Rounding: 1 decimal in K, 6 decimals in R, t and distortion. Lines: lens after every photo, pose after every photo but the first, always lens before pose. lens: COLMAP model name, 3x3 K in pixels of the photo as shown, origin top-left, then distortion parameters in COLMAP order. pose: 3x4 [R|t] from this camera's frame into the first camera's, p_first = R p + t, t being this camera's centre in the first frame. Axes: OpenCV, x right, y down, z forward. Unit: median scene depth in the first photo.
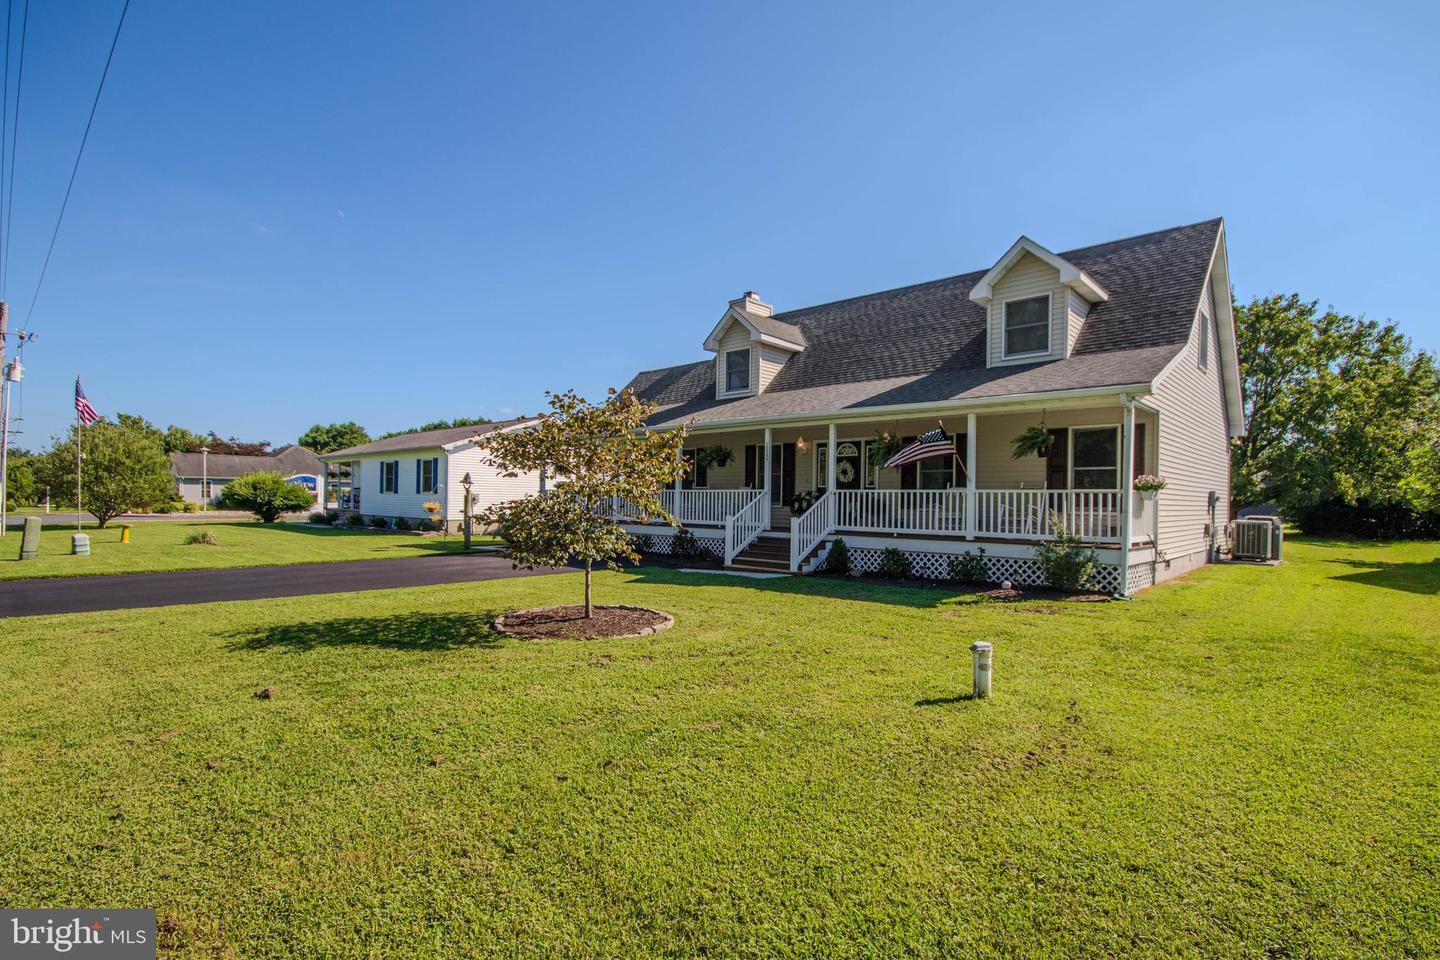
lens RADIAL K [[671.6, 0, 722.7], [0, 671.6, 499.5], [0, 0, 1]] dist [0.023912, -0.019634]
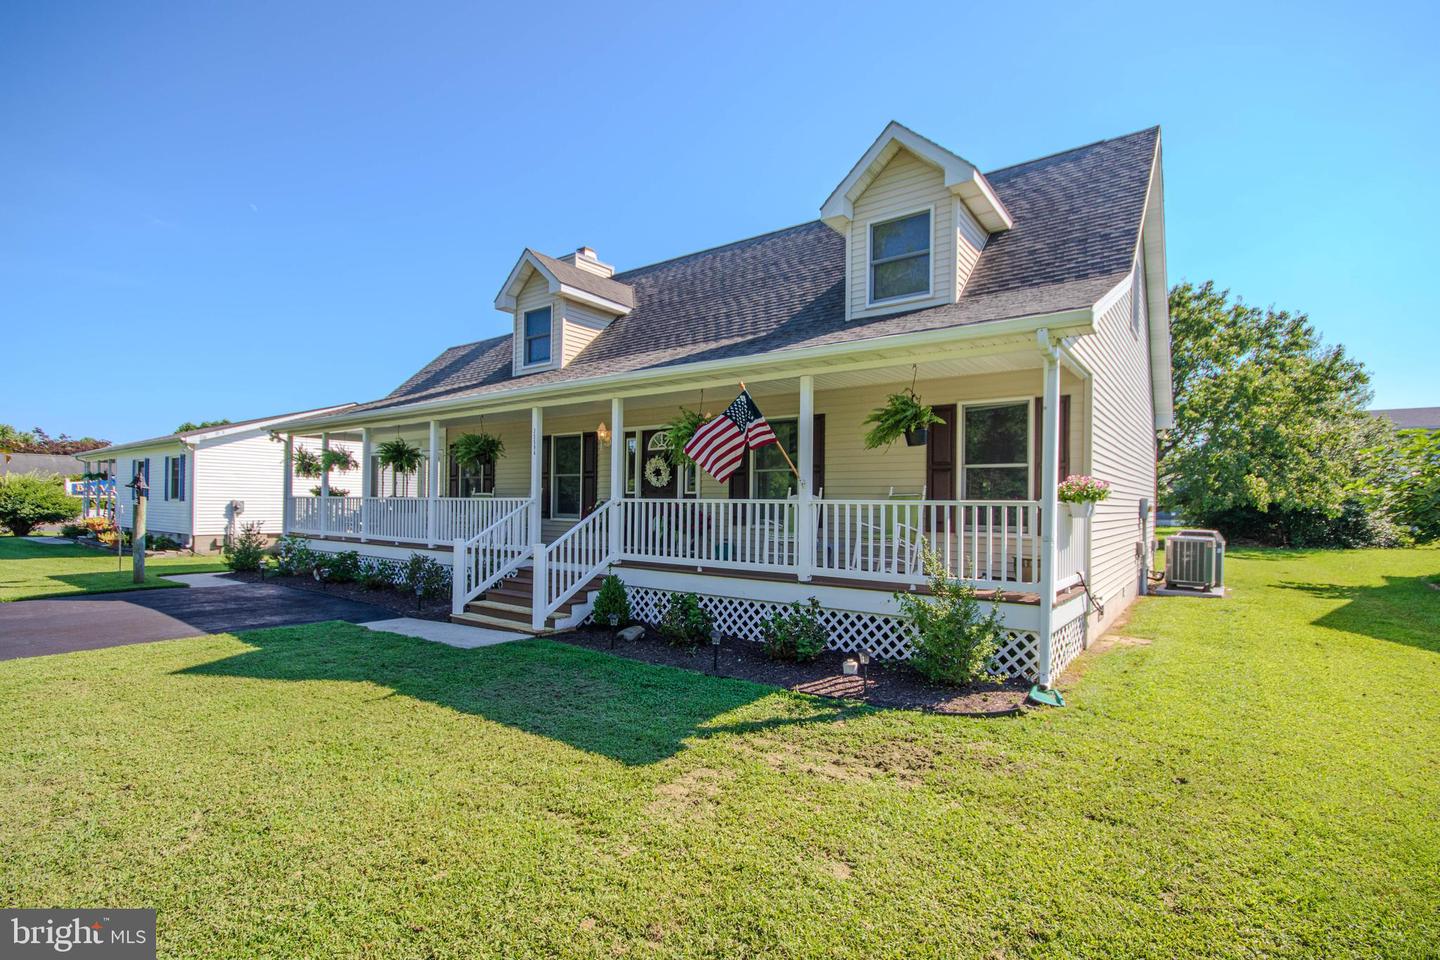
lens RADIAL K [[708.8, 0, 684.9], [0, 708.8, 502.9], [0, 0, 1]] dist [-0.001841, -0.000685]
pose [[0.995971, -0.002352, 0.089643, 0.169904], [0.002491, 0.999996, -0.001439, -0.009262], [-0.089639, 0.001657, 0.995973, 0.308168]]
